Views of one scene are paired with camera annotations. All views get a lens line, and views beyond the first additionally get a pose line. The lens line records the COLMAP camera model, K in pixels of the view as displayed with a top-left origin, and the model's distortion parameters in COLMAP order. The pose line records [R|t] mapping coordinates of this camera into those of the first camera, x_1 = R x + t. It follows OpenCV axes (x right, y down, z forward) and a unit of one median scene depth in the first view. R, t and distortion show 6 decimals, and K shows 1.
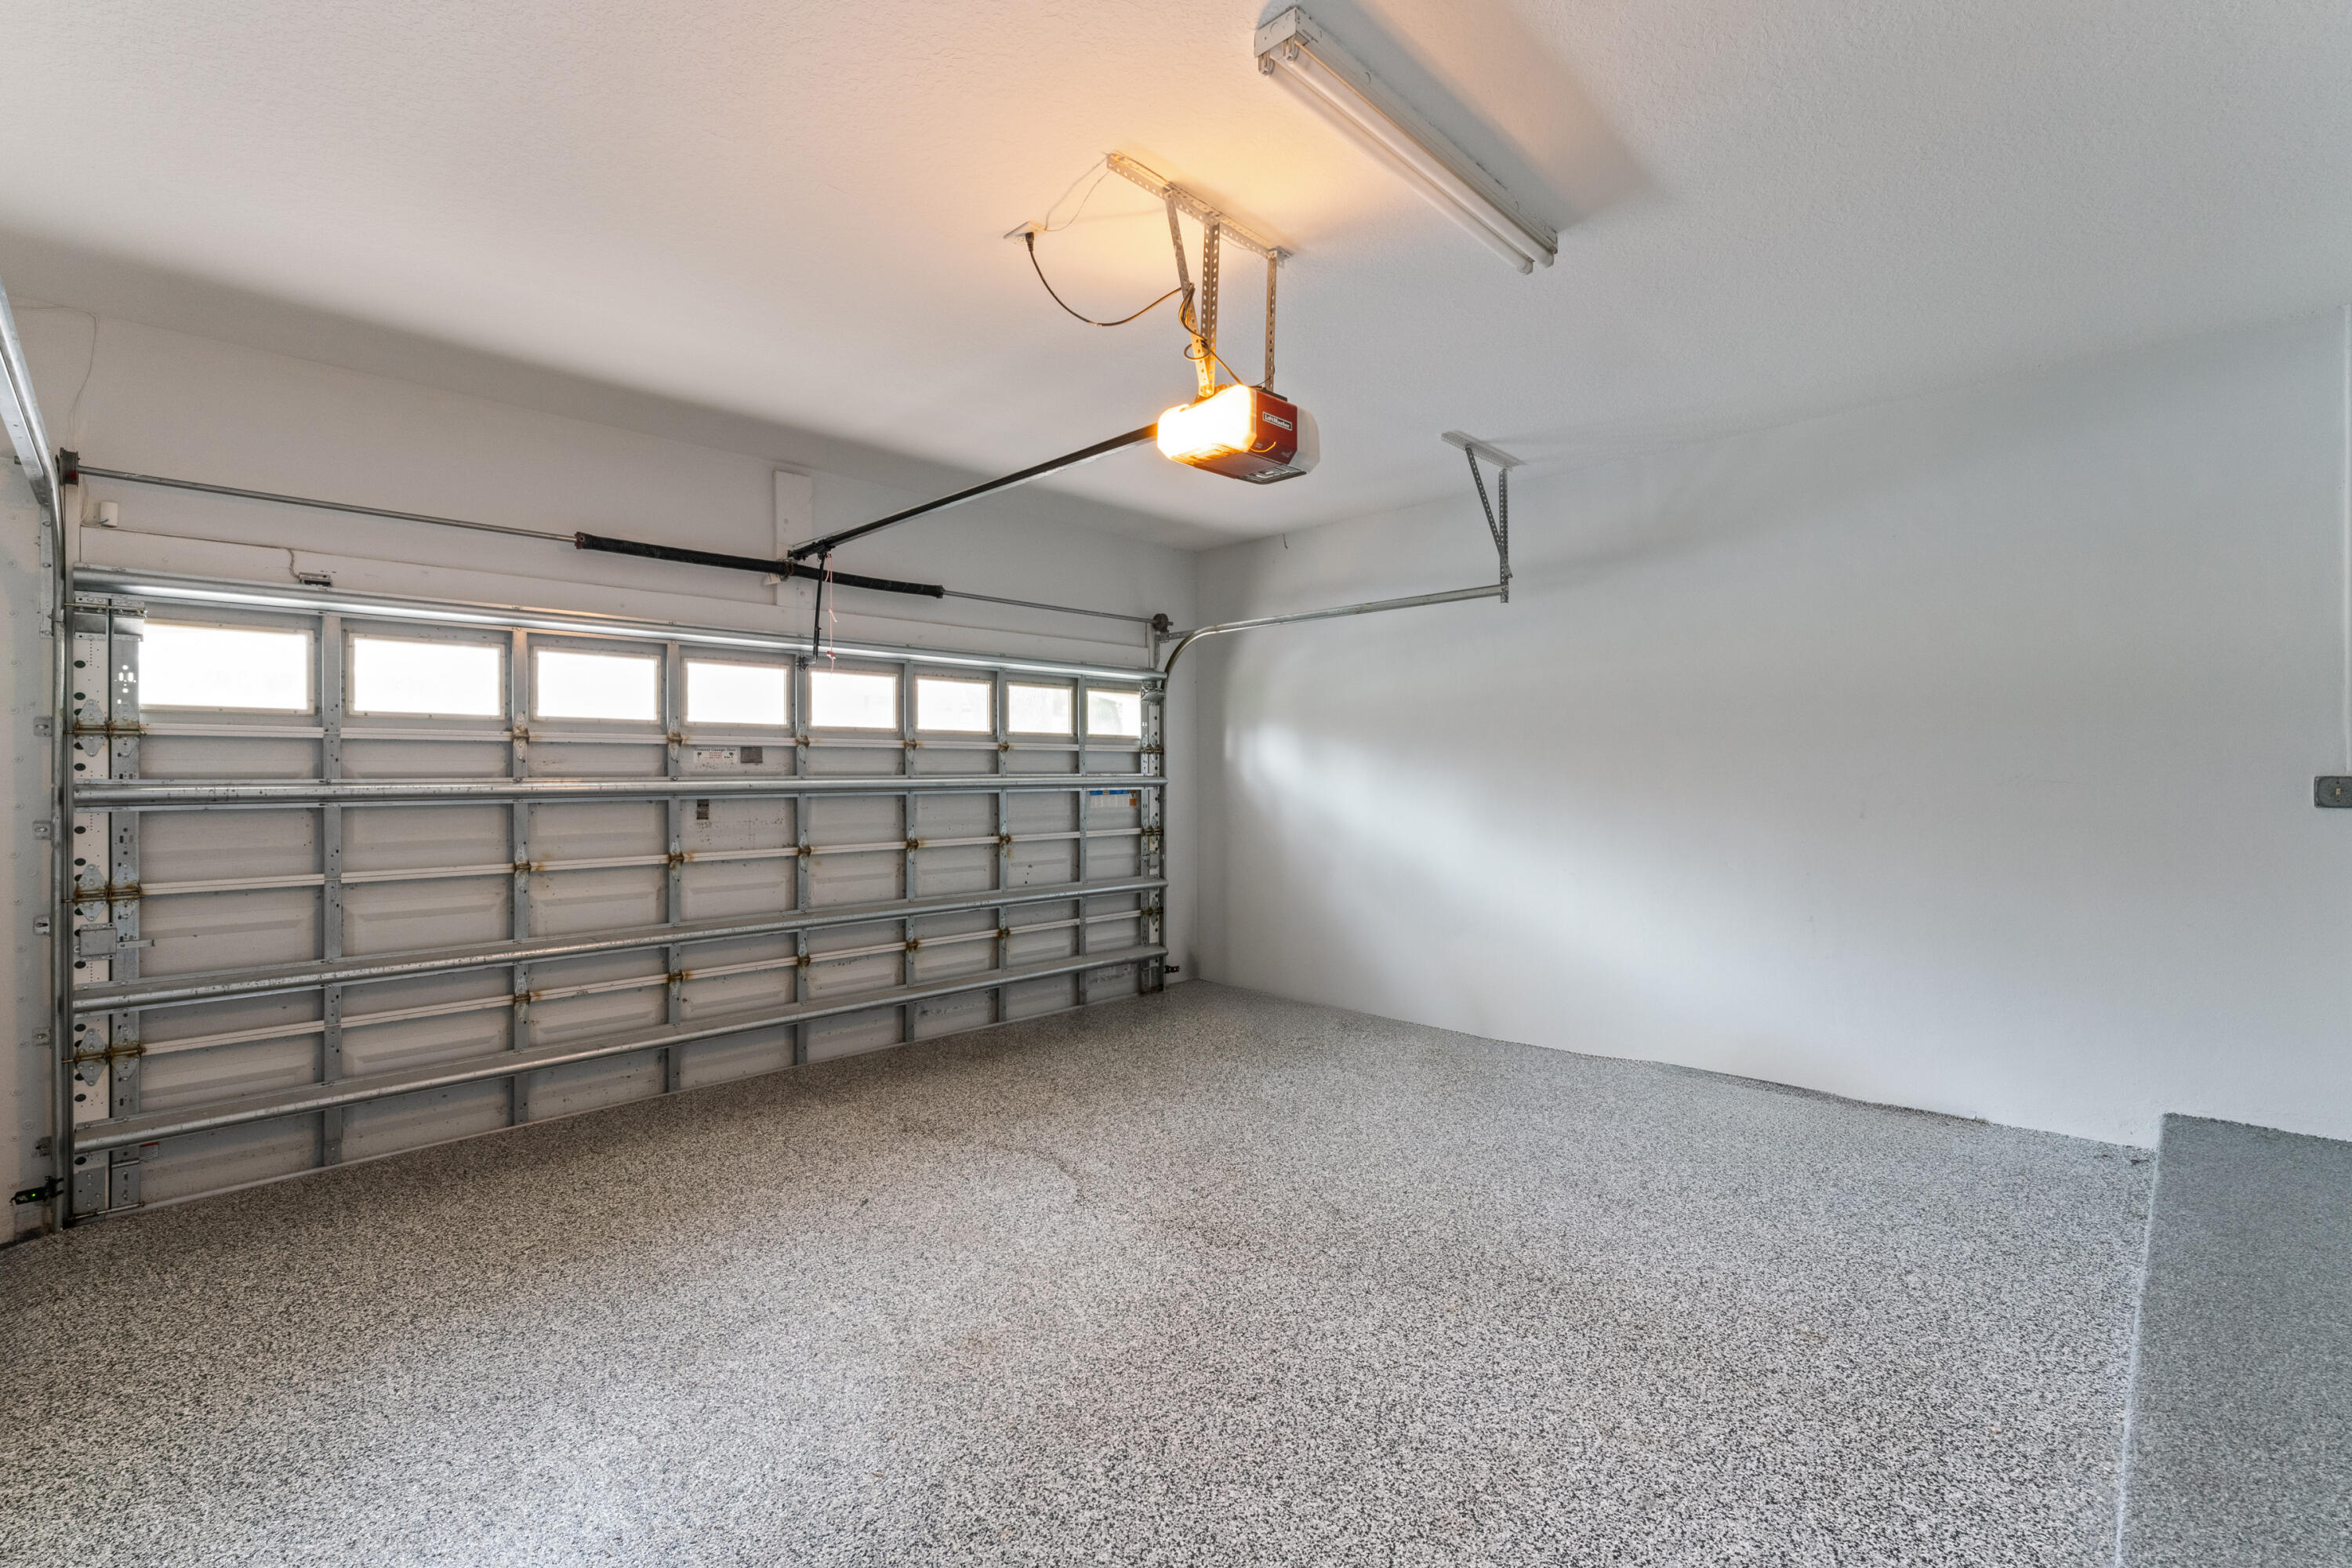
lens RADIAL K [[1012.7, 0, 1167.5], [0, 1012.7, 778.9], [0, 0, 1]] dist [-0.001086, 0.000326]
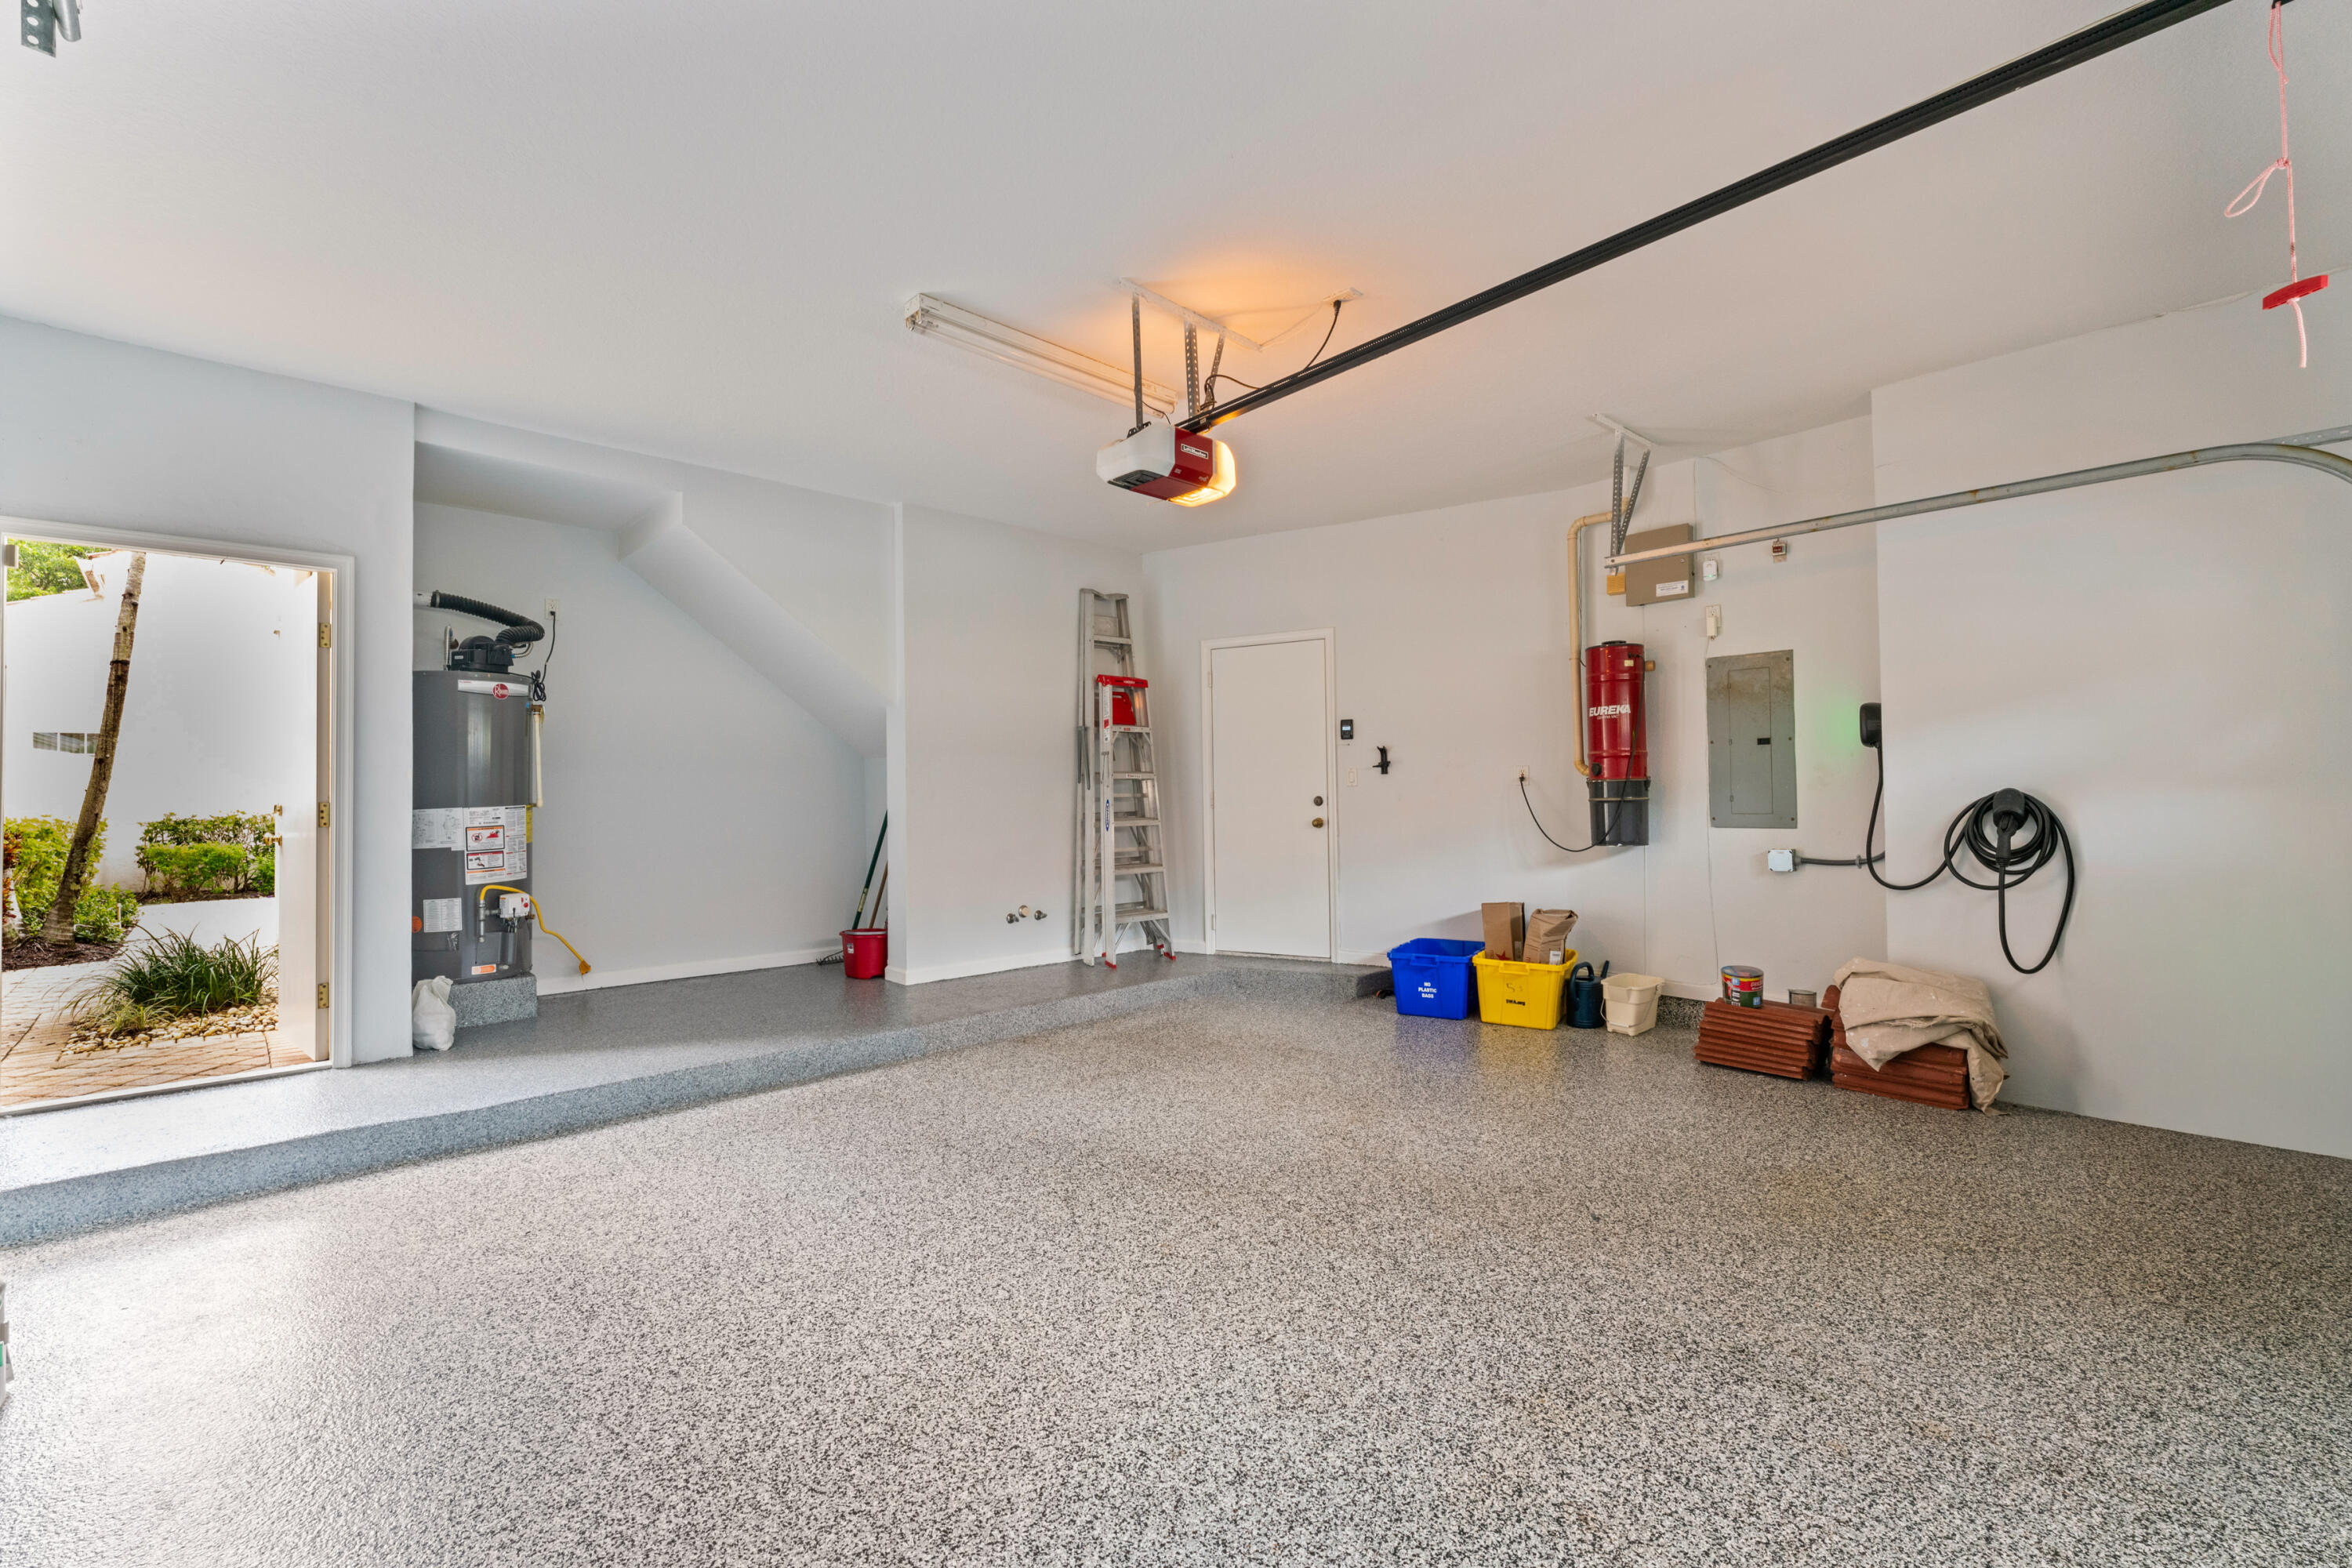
lens RADIAL K [[1012.7, 0, 1167.5], [0, 1012.7, 778.9], [0, 0, 1]] dist [-0.001086, 0.000326]
pose [[-0.999480, 0.016740, 0.027555, 0.036398], [0.016287, 0.999730, -0.016560, 0.045965], [-0.027824, -0.016102, -0.999483, 1.779965]]
